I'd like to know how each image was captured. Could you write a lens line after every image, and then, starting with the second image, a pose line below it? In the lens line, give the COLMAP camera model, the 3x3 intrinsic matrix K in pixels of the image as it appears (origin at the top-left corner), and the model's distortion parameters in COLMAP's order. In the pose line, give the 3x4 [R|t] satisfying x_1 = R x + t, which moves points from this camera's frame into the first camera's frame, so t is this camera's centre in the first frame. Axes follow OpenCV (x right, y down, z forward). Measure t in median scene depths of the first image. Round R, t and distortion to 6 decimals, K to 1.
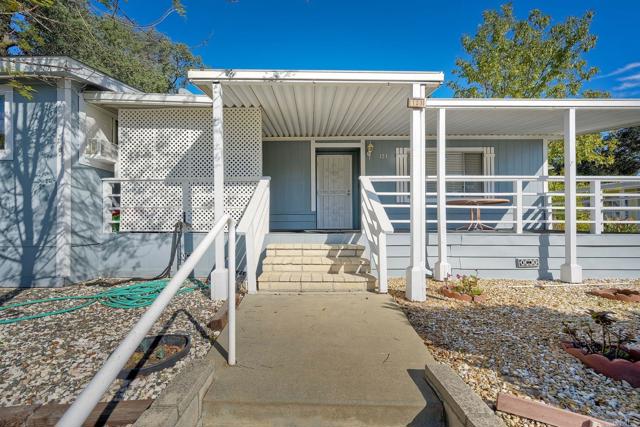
lens RADIAL K [[254.2, 0, 321.8], [0, 254.2, 217.9], [0, 0, 1]] dist [0.000188, -0.001028]
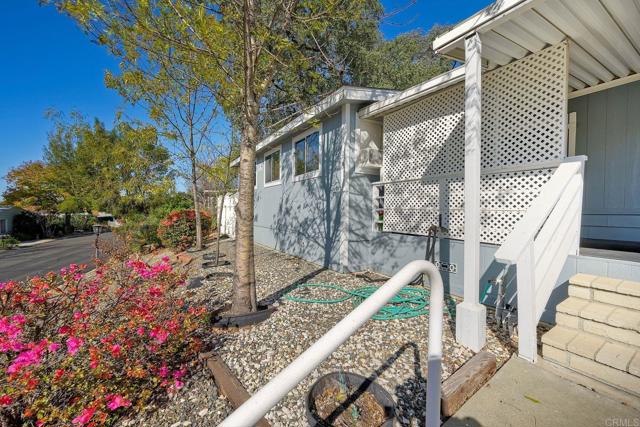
lens RADIAL K [[254.2, 0, 314.6], [0, 254.2, 214.0], [0, 0, 1]] dist [0.000188, -0.001028]
pose [[0.503085, 0.027947, -0.863785, -0.014482], [-0.008723, 0.999590, 0.027260, -0.047627], [0.864193, -0.006180, 0.503123, 0.218723]]
